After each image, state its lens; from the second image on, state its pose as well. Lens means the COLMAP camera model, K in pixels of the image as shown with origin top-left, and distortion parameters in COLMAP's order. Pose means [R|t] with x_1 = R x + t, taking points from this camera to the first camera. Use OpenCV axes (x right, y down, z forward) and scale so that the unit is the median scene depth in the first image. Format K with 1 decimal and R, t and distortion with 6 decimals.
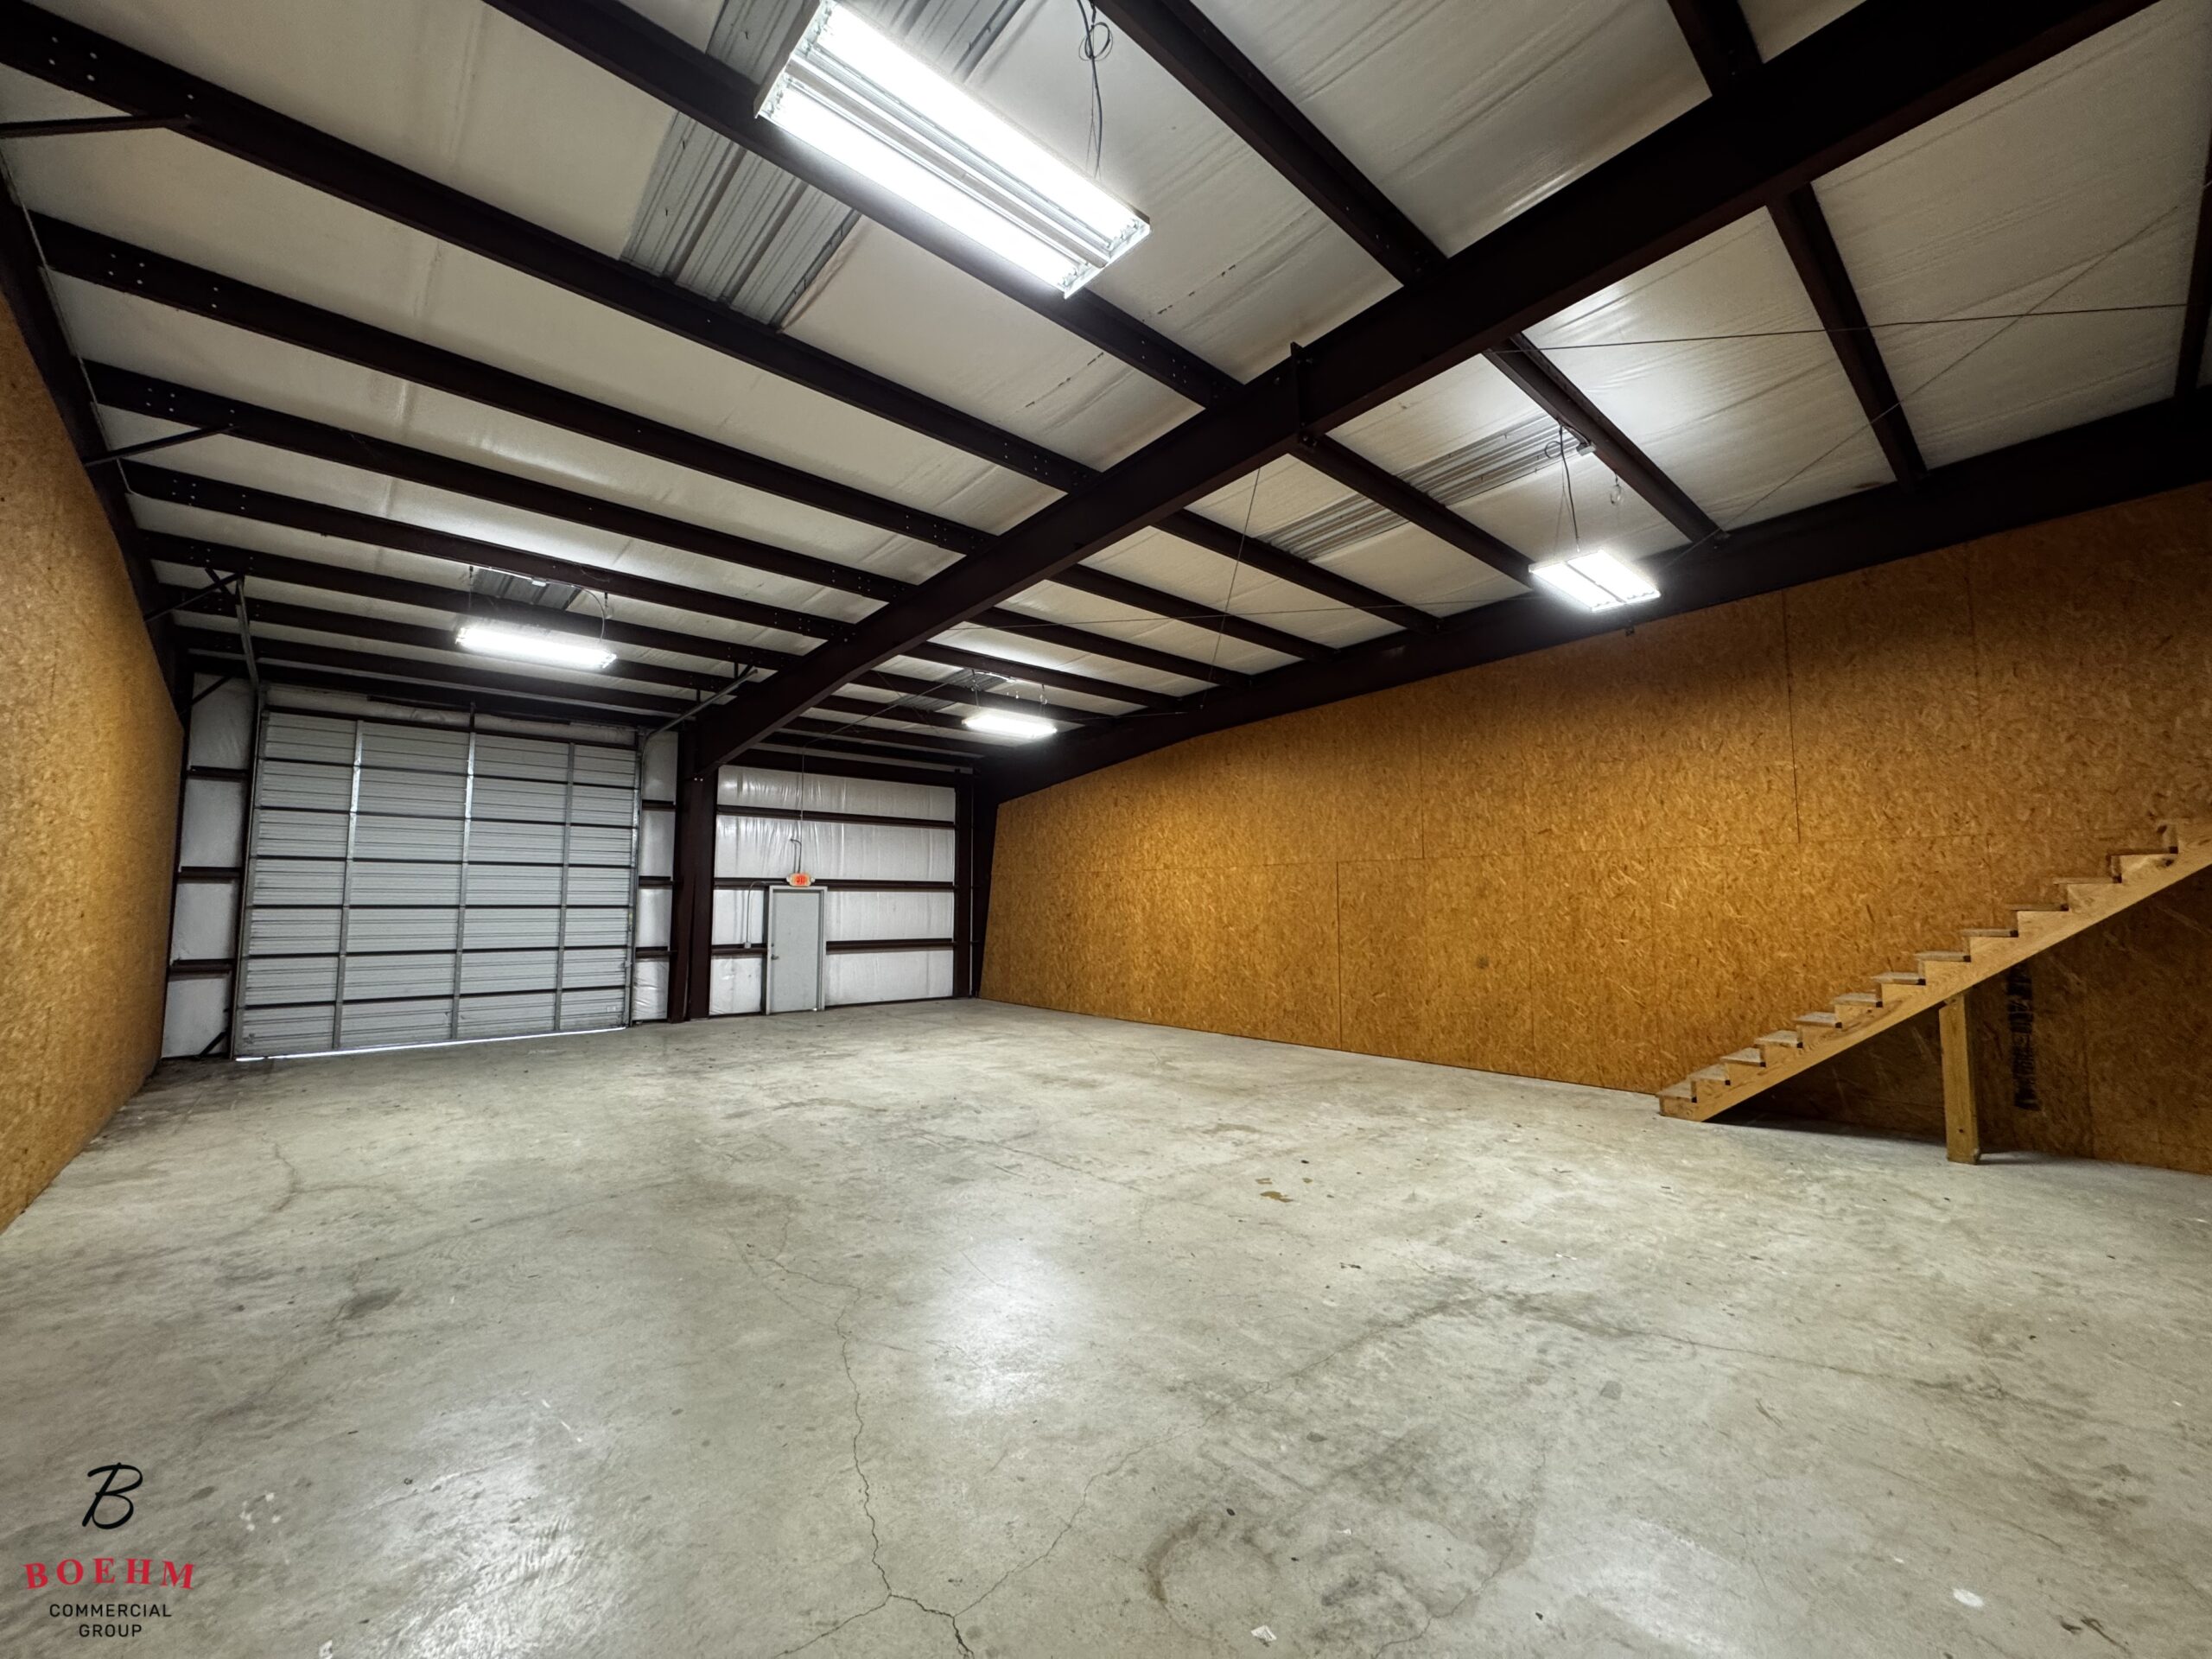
lens RADIAL K [[884.1, 0, 1100.8], [0, 884.1, 824.8], [0, 0, 1]] dist [-0.001469, 0.000444]
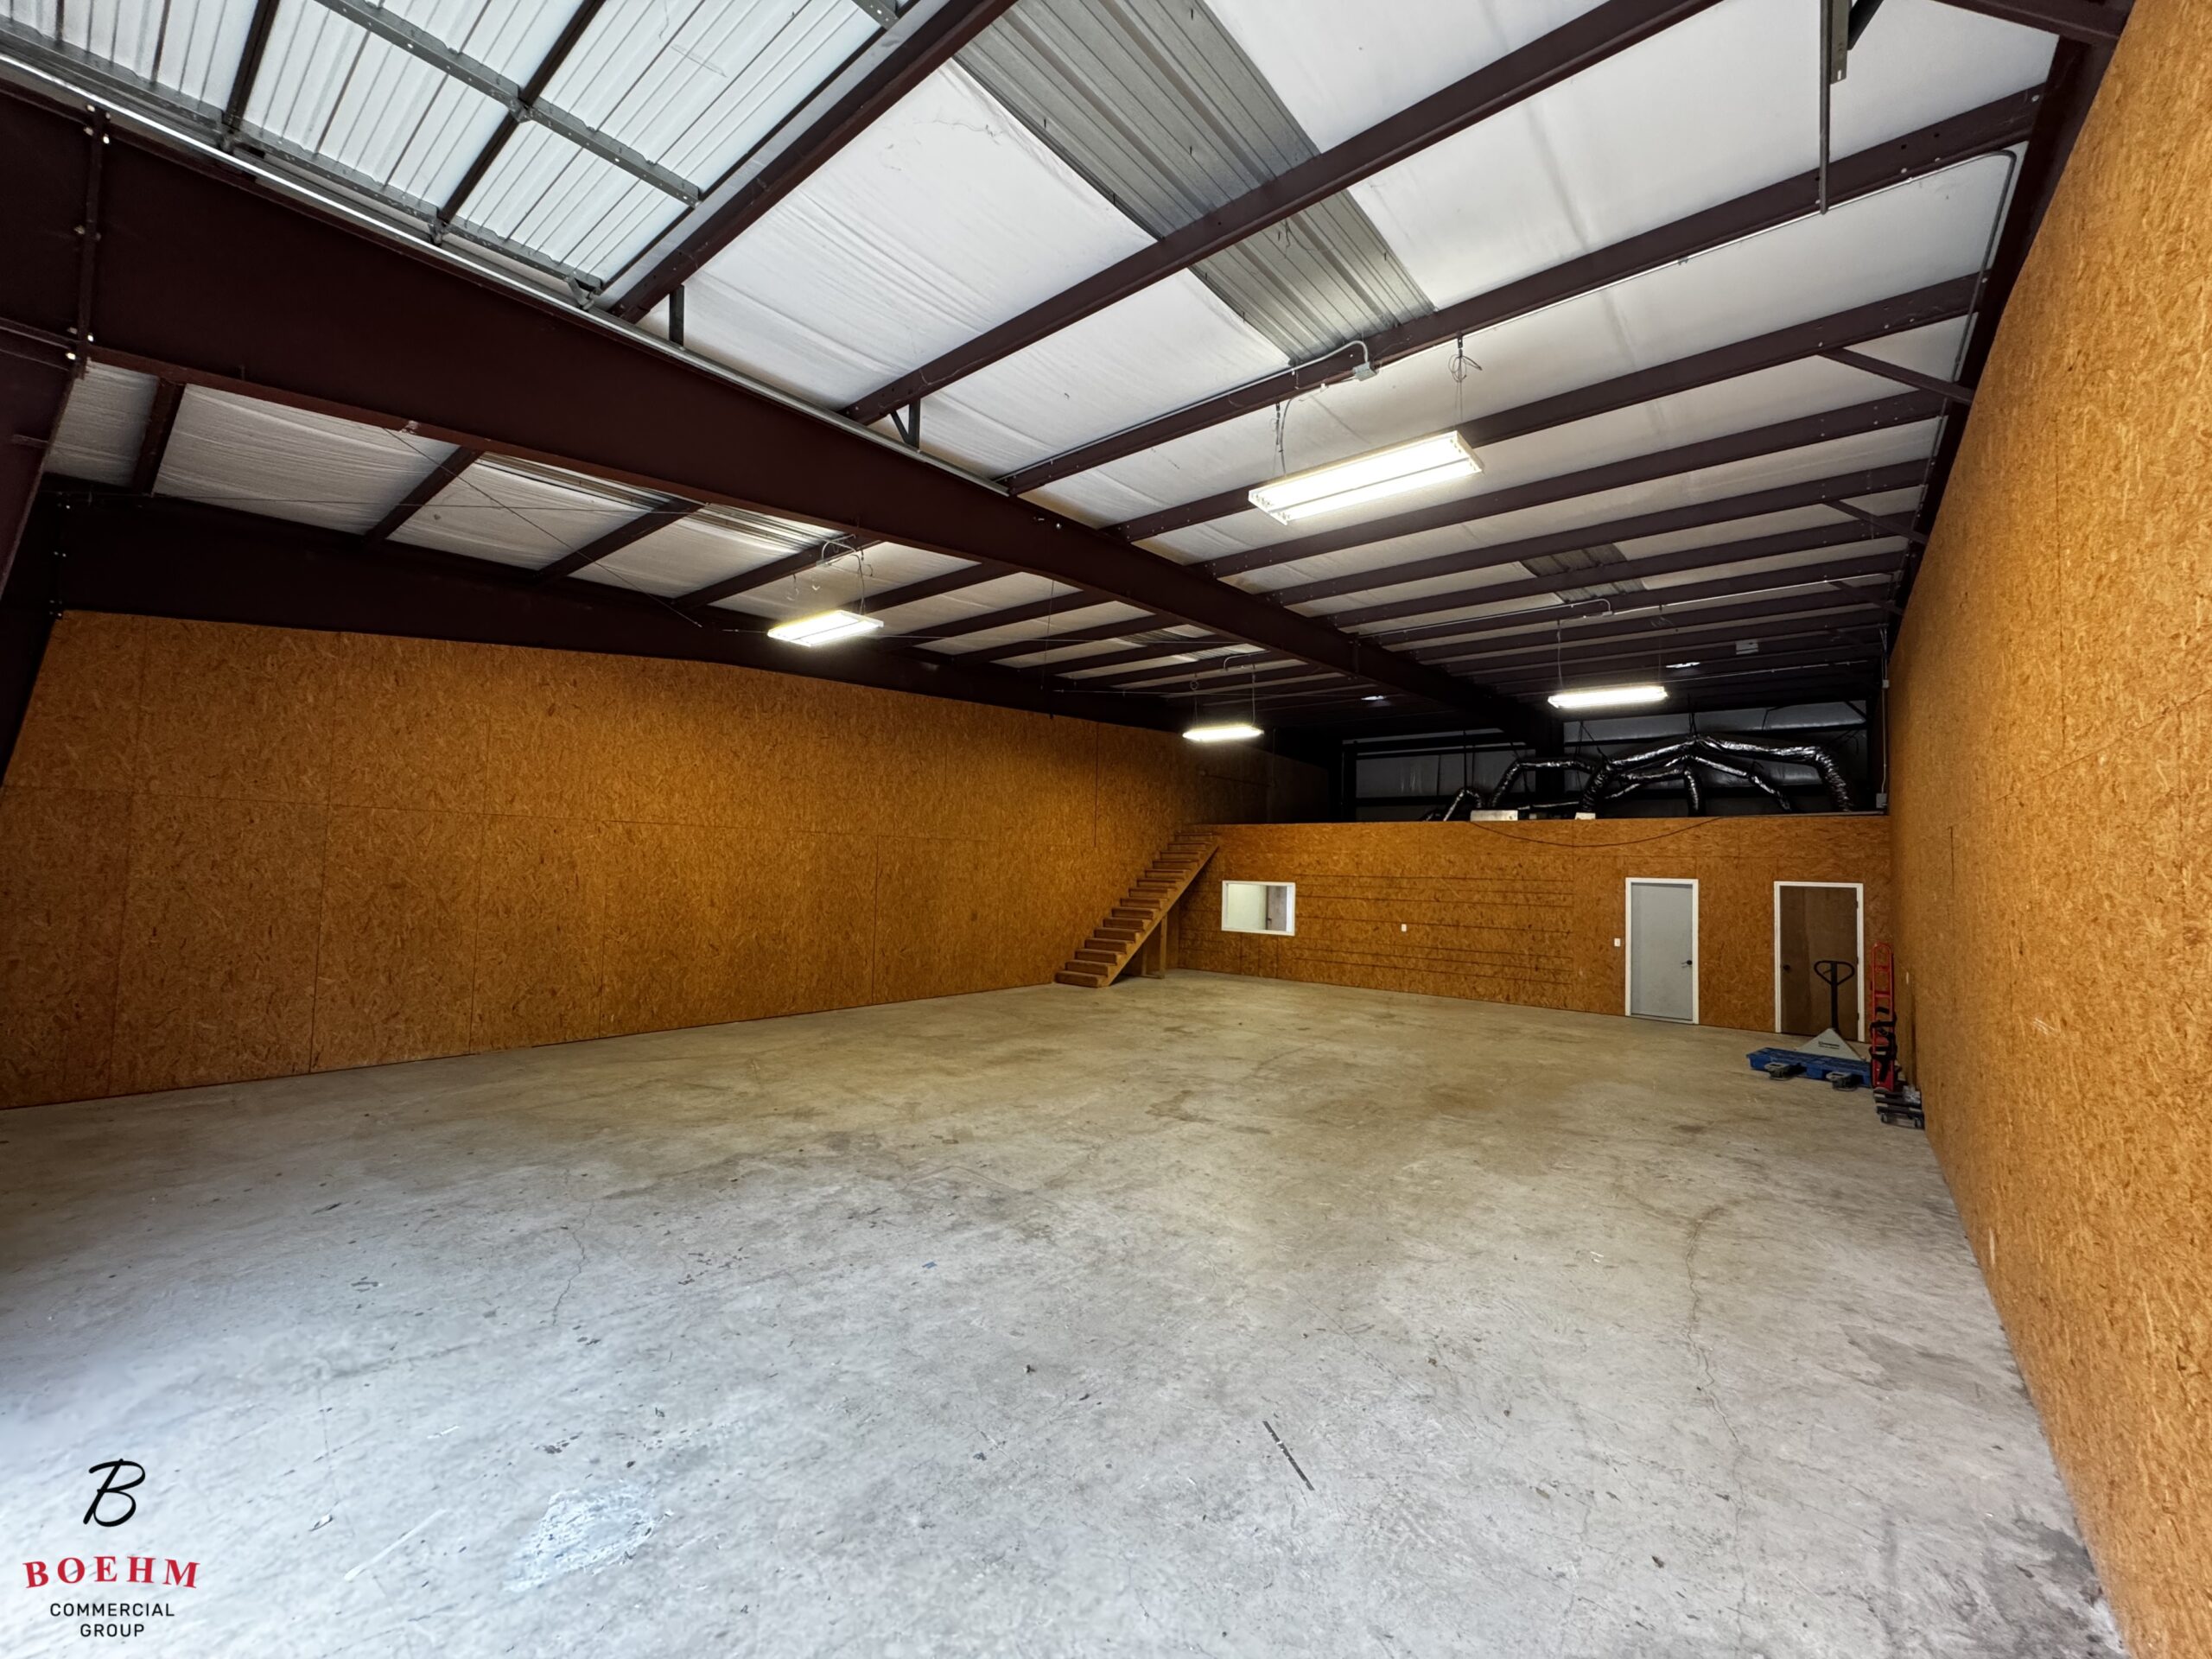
lens RADIAL K [[884.1, 0, 1101.4], [0, 884.1, 830.6], [0, 0, 1]] dist [-0.001469, 0.000444]
pose [[-0.153956, 0.039328, 0.987295, -1.768364], [-0.115077, 0.991694, -0.057449, 0.138882], [-0.981354, -0.122459, -0.148152, 1.824647]]
